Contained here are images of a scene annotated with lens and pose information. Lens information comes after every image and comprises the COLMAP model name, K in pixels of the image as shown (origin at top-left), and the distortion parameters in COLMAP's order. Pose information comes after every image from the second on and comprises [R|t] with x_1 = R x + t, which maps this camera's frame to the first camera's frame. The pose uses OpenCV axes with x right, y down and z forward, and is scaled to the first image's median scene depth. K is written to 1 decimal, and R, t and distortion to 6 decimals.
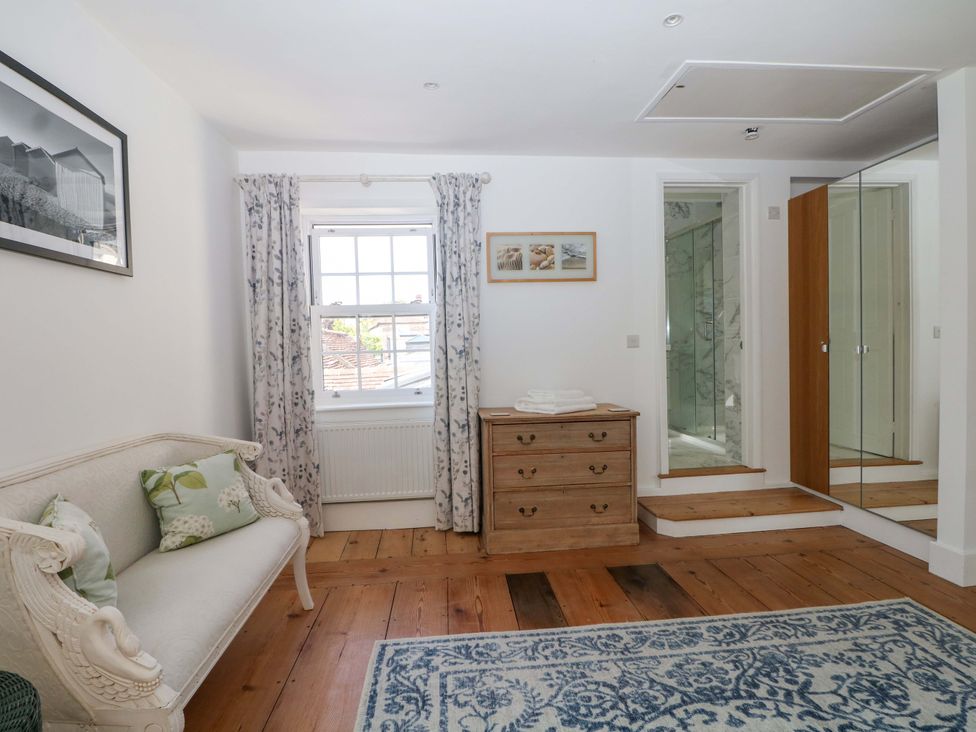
lens RADIAL K [[505.6, 0, 487.3], [0, 505.6, 364.1], [0, 0, 1]] dist [-0.001049, -0.011656]
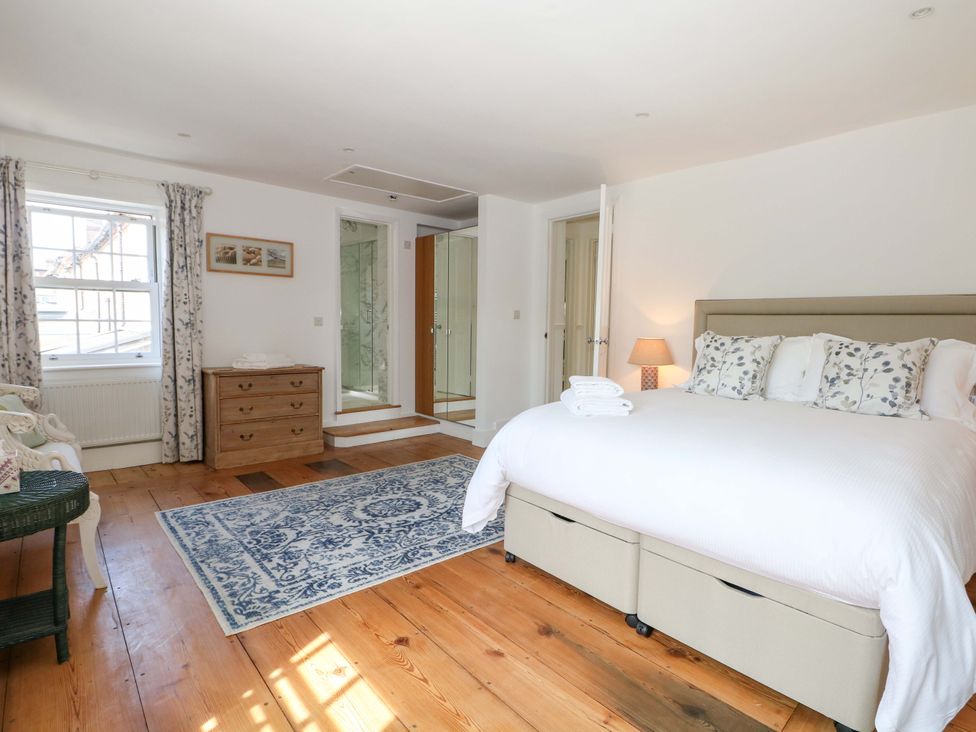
lens RADIAL K [[505.6, 0, 487.3], [0, 505.6, 364.1], [0, 0, 1]] dist [-0.001049, -0.011656]
pose [[0.805325, -0.005031, 0.592812, -0.214533], [-0.016086, 0.999410, 0.030334, 0.030294], [-0.592615, -0.033964, 0.804770, -0.541169]]
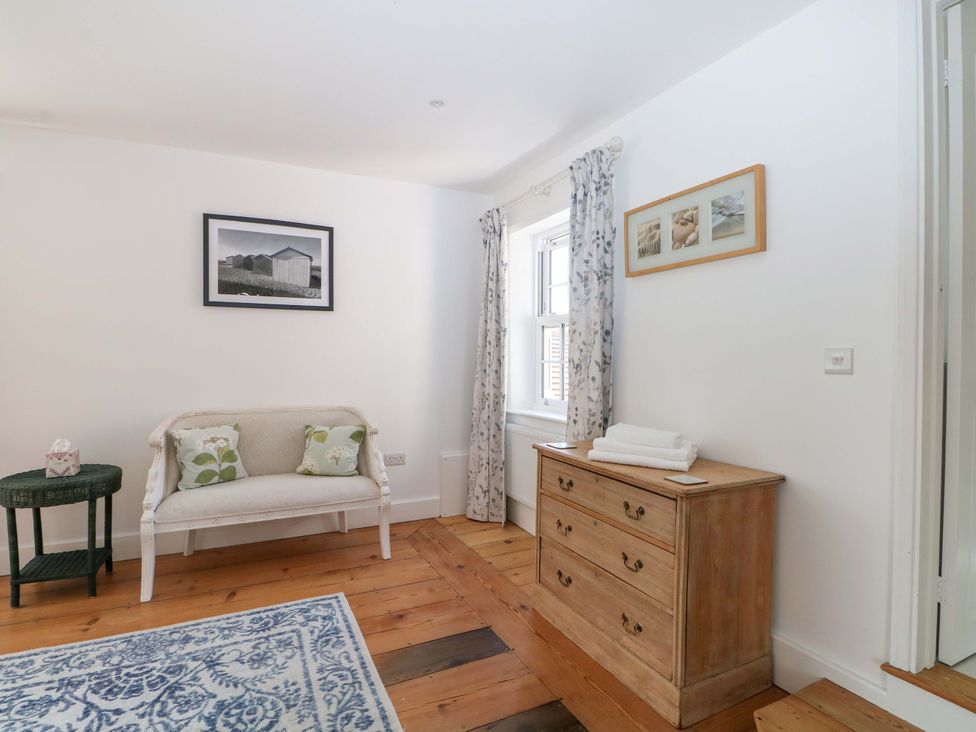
lens RADIAL K [[505.6, 0, 487.3], [0, 505.6, 364.1], [0, 0, 1]] dist [-0.001049, -0.011656]
pose [[0.360521, 0.042416, -0.931786, 0.722970], [-0.047194, 0.998516, 0.027193, -0.045854], [0.931556, 0.034171, 0.361988, 0.595968]]
